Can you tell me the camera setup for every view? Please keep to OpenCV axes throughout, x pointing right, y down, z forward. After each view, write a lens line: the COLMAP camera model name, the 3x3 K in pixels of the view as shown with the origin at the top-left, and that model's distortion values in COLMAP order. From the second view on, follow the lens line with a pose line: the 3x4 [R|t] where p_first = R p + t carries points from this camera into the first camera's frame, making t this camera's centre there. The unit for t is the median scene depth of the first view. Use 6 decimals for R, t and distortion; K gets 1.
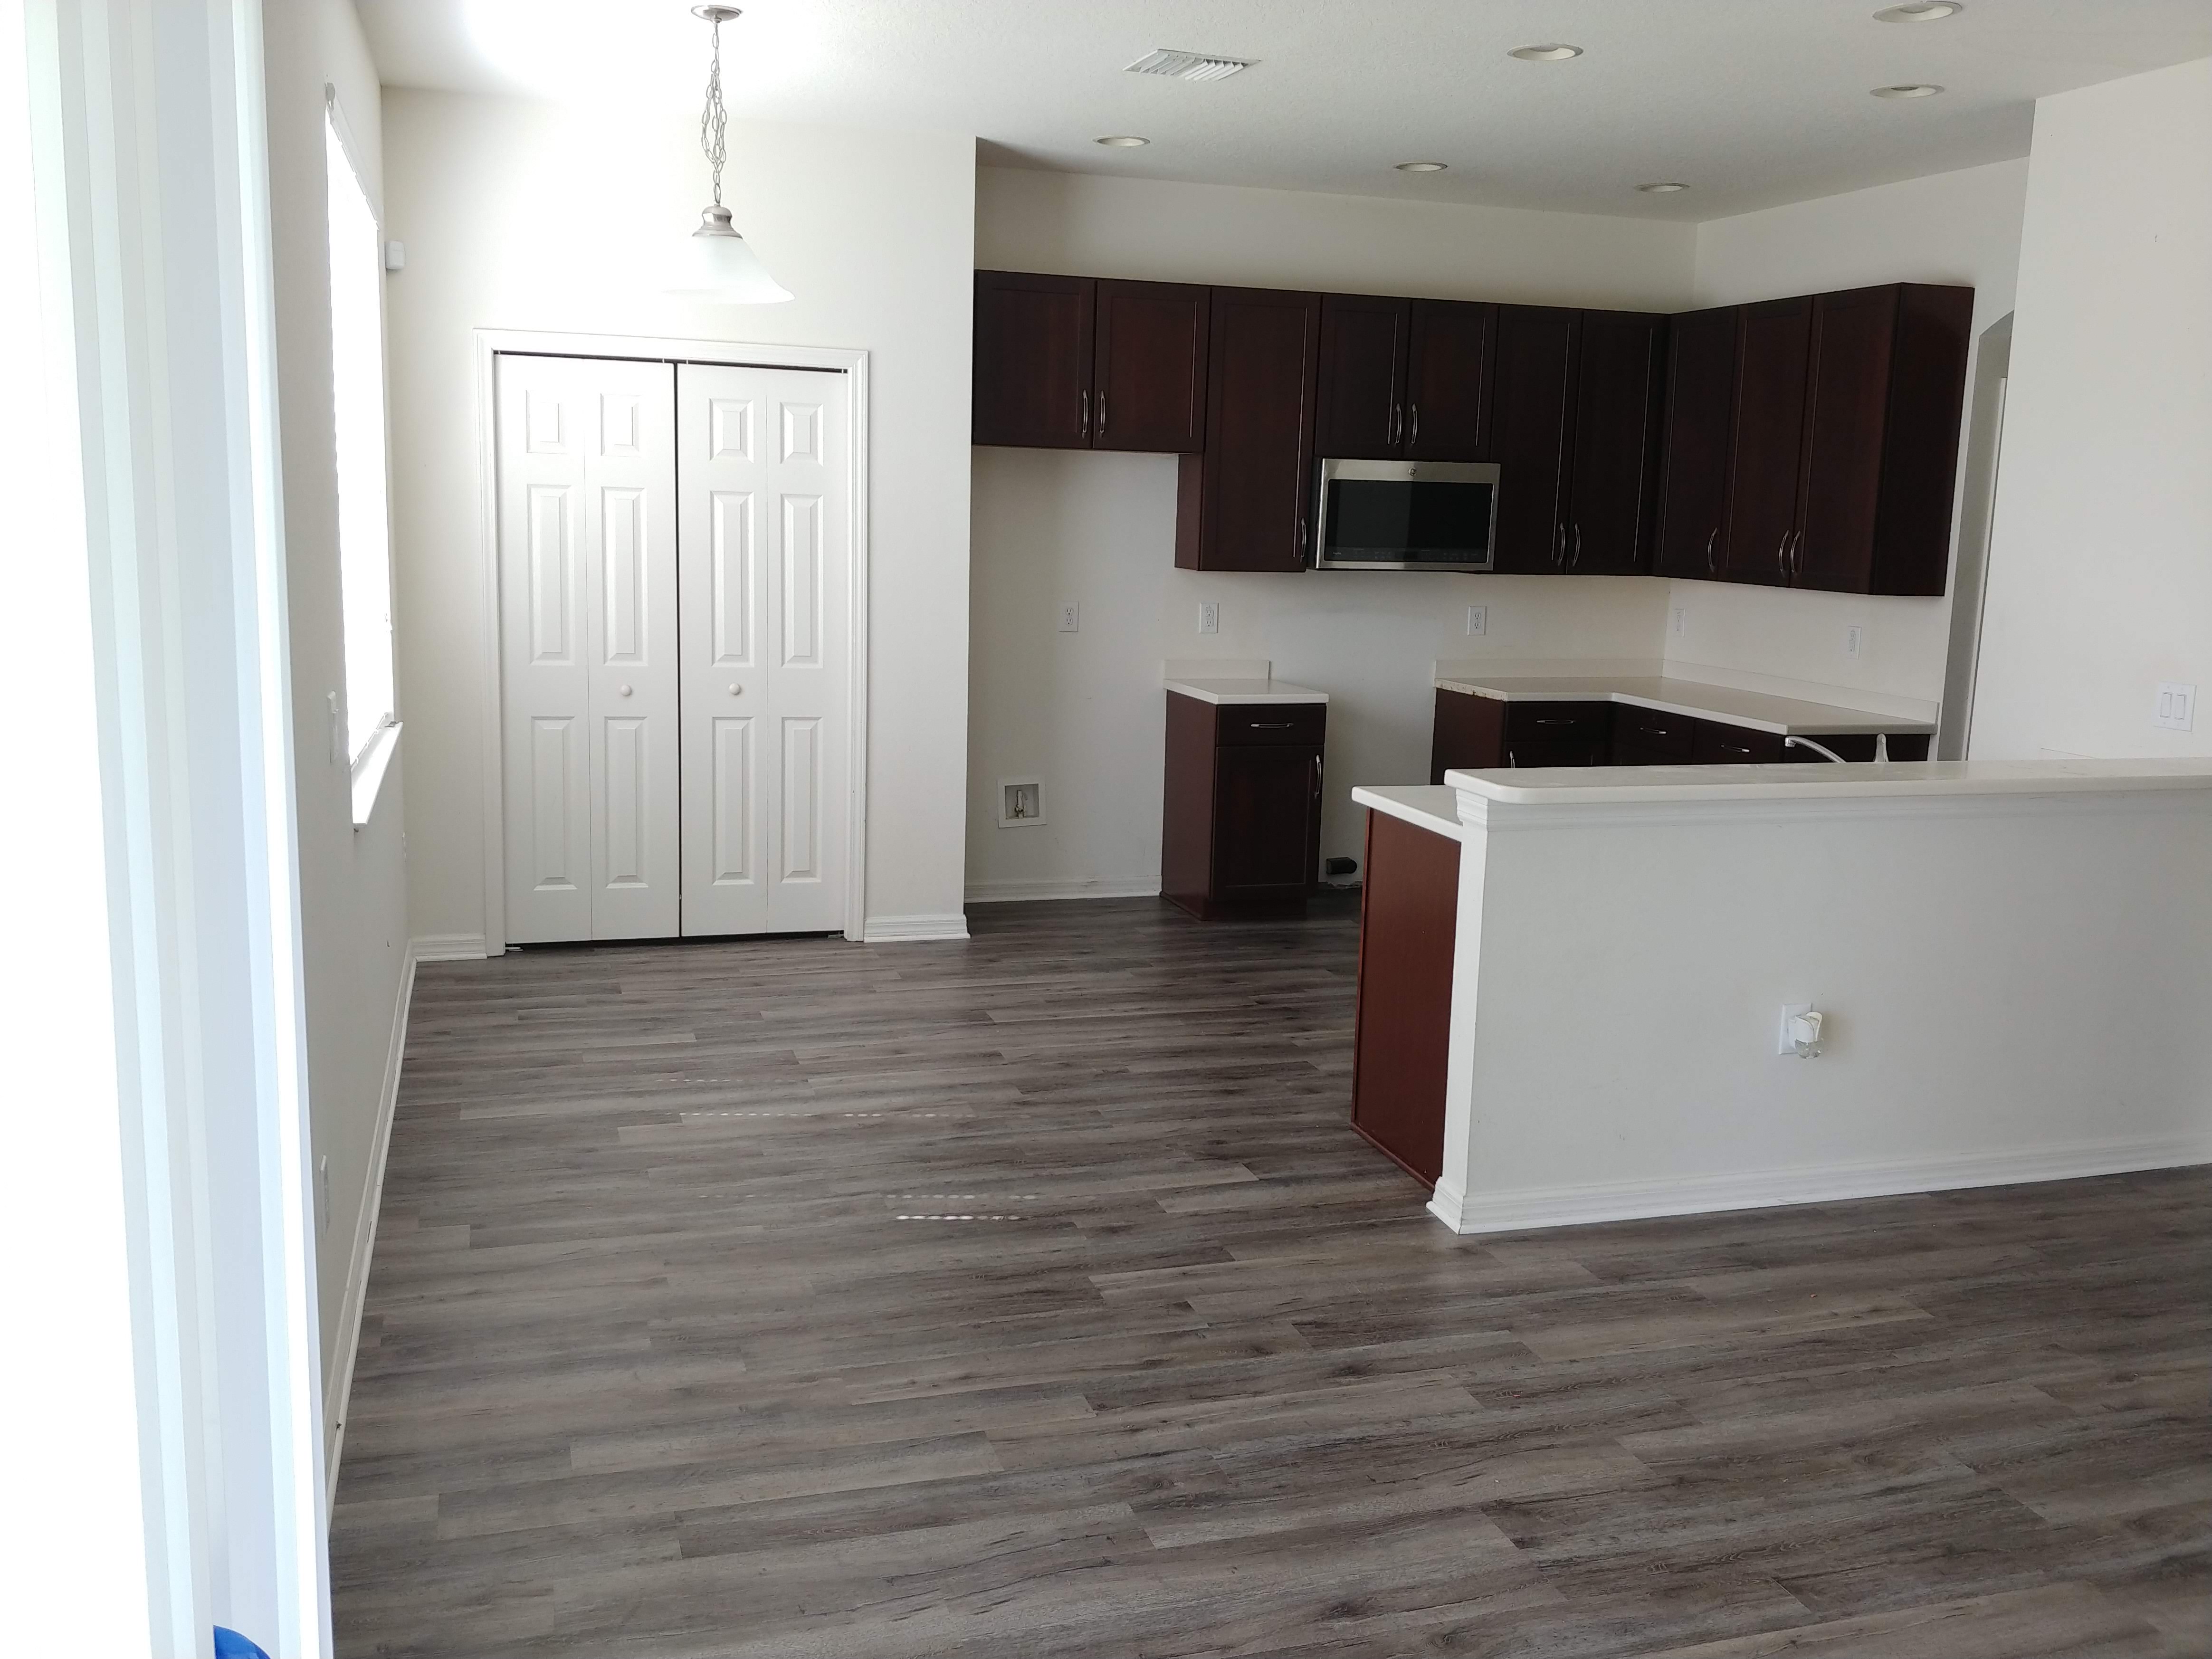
lens RADIAL K [[1927.9, 0, 1108.9], [0, 1927.9, 827.7], [0, 0, 1]] dist [-0.007569, 0.019543]
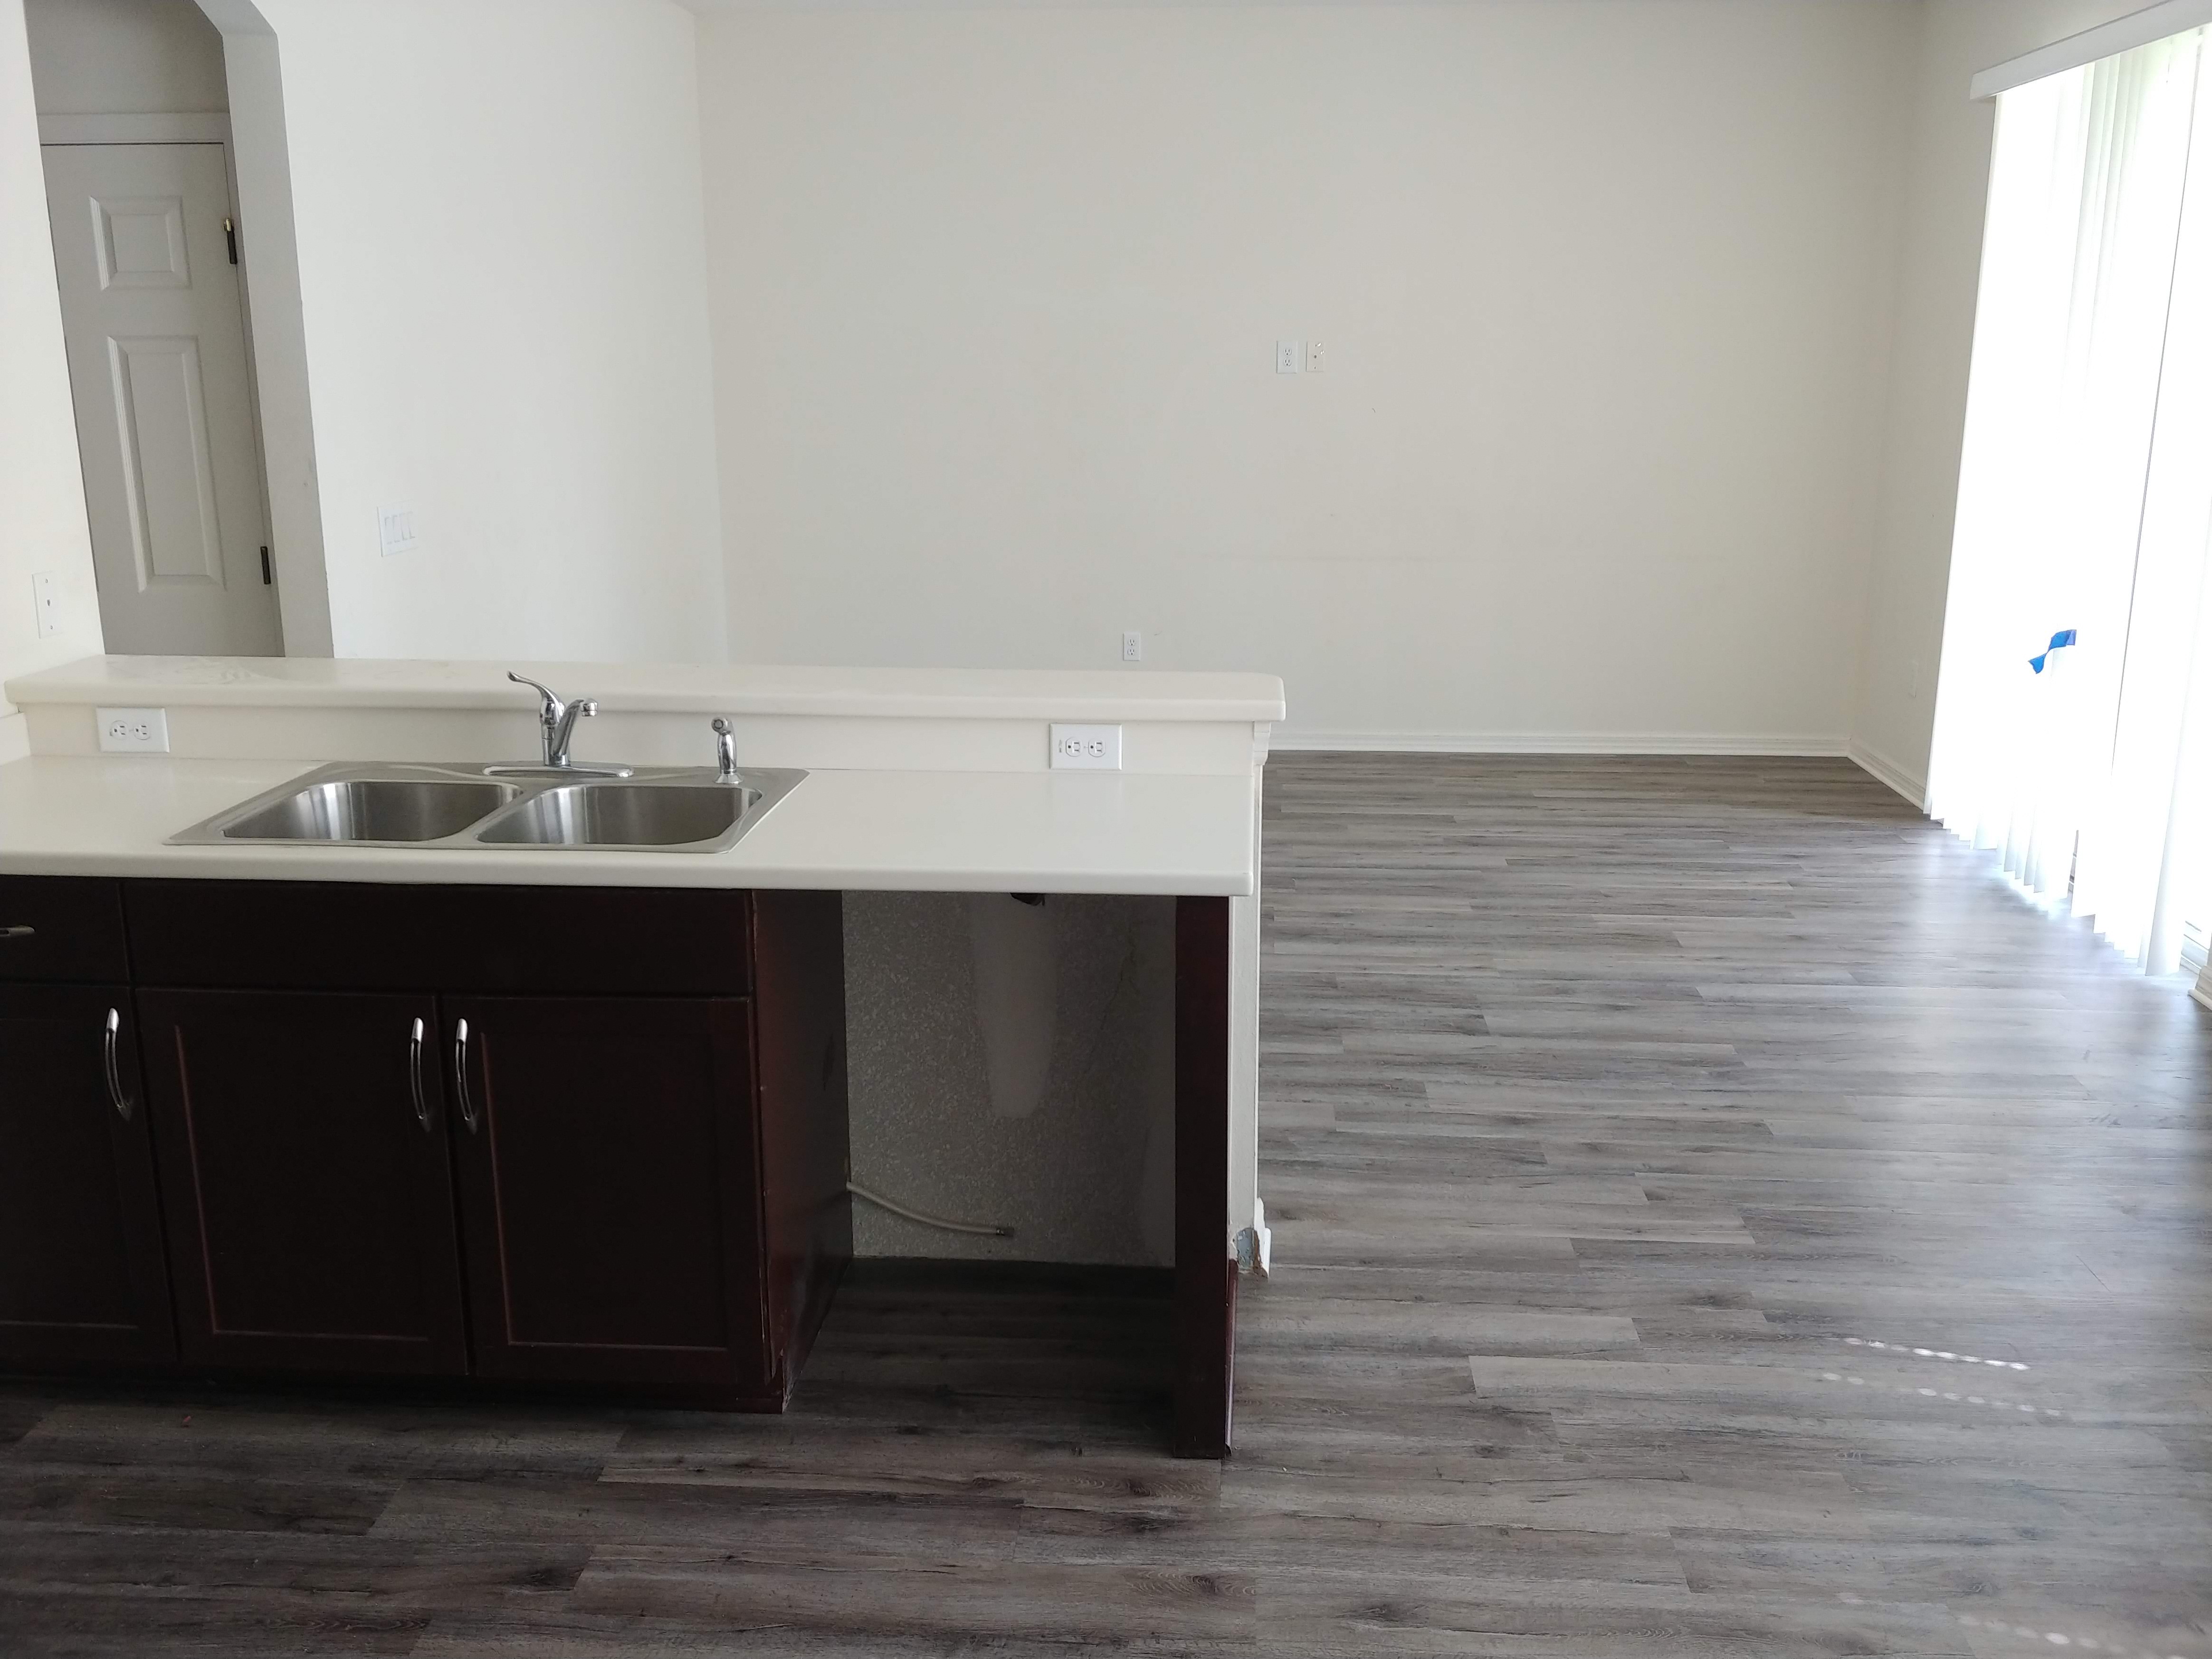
lens RADIAL K [[1927.9, 0, 1109.7], [0, 1927.9, 824.0], [0, 0, 1]] dist [-0.007569, 0.019543]
pose [[-0.929683, -0.127507, 0.345587, -0.016295], [0.028403, 0.910573, 0.412372, -0.309003], [-0.367263, 0.393191, -0.842923, 1.785701]]
